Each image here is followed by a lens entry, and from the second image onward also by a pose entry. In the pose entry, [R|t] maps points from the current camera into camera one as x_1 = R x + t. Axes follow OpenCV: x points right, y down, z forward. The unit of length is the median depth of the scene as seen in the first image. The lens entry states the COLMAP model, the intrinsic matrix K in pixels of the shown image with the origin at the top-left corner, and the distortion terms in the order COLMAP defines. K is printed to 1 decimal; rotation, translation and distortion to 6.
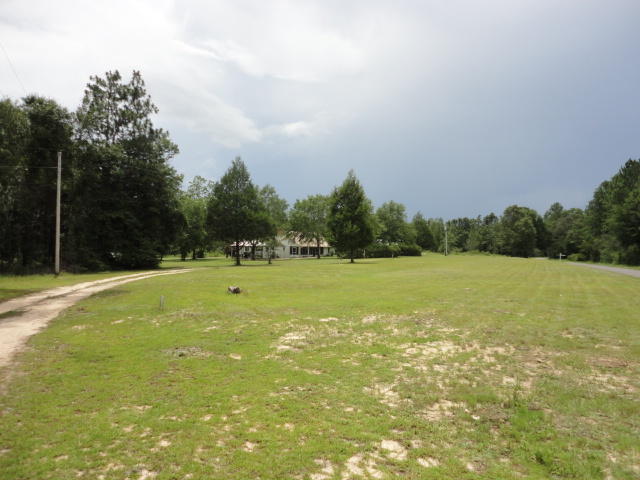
lens RADIAL K [[469.4, 0, 318.7], [0, 469.4, 241.3], [0, 0, 1]] dist [0.001181, -0.001310]
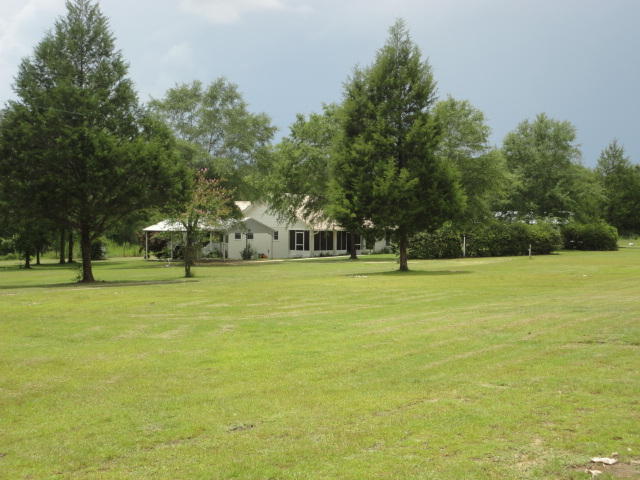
lens RADIAL K [[1002.8, 0, 320.7], [0, 1002.8, 238.9], [0, 0, 1]] dist [0.055696, 0.000000]
pose [[0.995647, -0.012262, -0.092391, 0.052795], [0.014001, 0.999736, 0.018207, 0.002825], [0.092143, -0.019422, 0.995556, 0.133051]]
